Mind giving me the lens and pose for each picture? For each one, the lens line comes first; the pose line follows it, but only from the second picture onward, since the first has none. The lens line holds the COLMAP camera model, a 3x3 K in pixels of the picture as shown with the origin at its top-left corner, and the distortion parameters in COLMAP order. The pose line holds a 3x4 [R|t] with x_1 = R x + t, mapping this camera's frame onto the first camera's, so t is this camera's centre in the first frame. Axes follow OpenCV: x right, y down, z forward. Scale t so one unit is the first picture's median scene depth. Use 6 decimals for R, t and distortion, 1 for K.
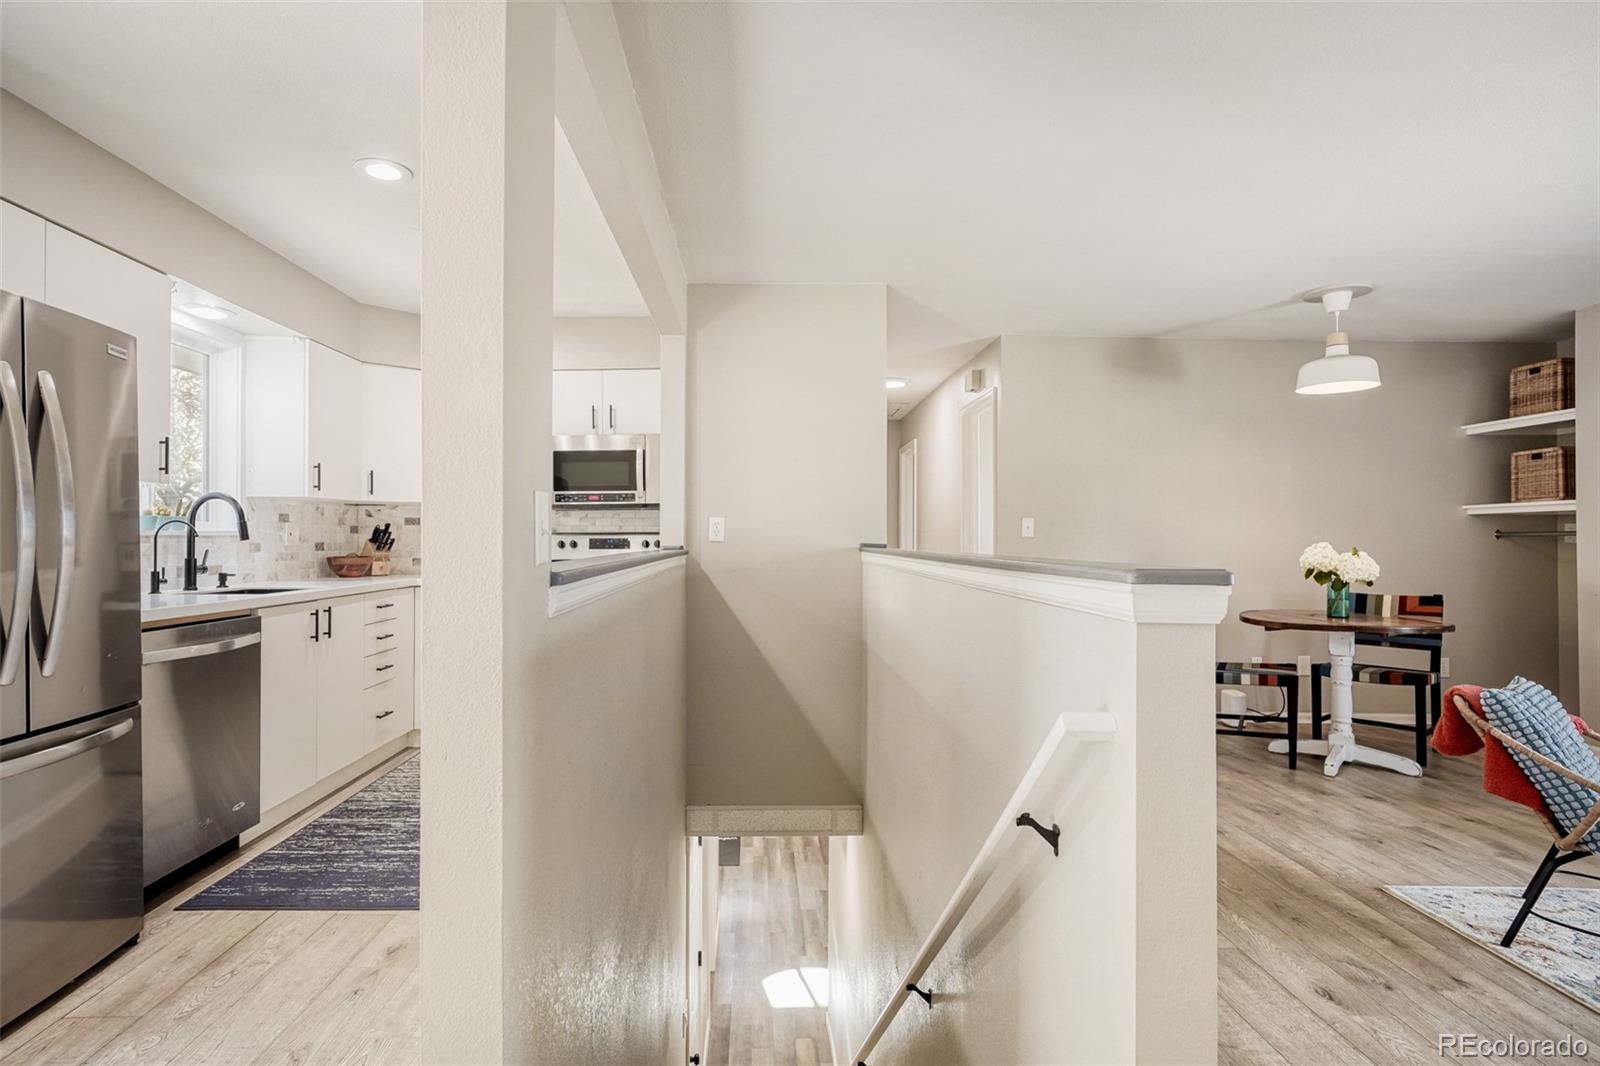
lens RADIAL K [[811.5, 0, 738.0], [0, 811.5, 531.8], [0, 0, 1]] dist [-0.011932, 0.001093]
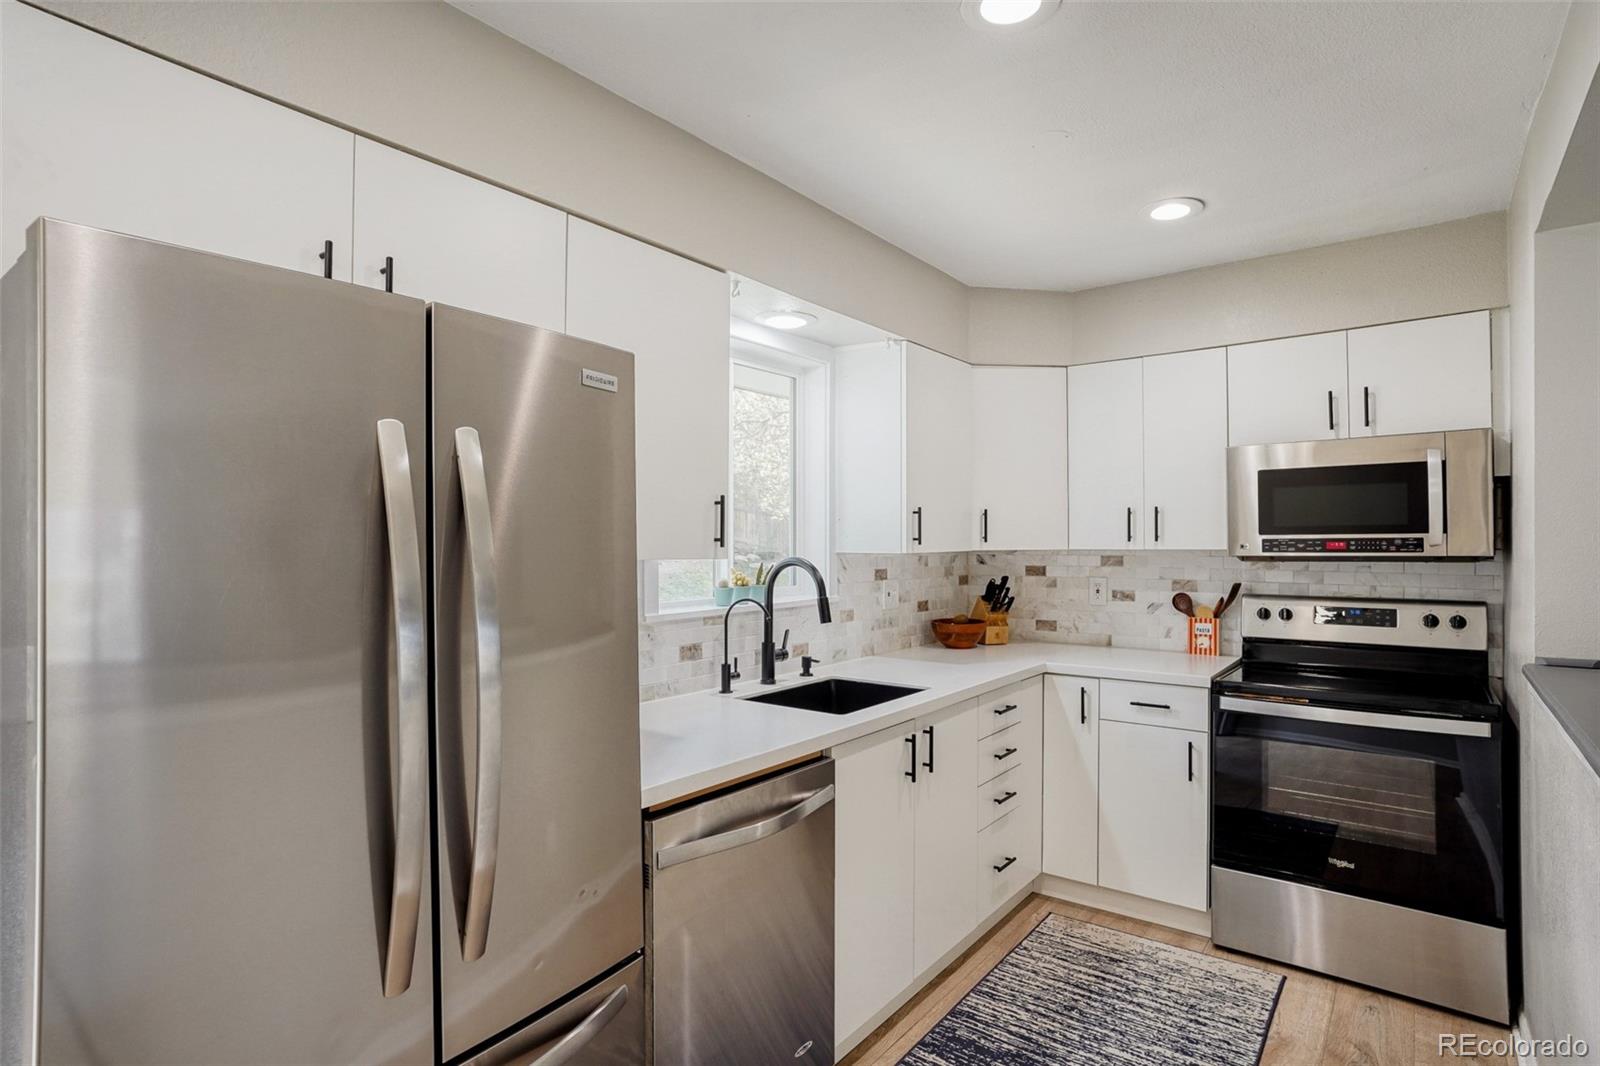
lens RADIAL K [[827.1, 0, 795.2], [0, 827.1, 538.7], [0, 0, 1]] dist [-0.014251, 0.000763]
pose [[0.800436, -0.001573, -0.599416, -0.144223], [0.004480, 0.999984, 0.003358, -0.054395], [0.599401, -0.005373, 0.800431, 0.302115]]
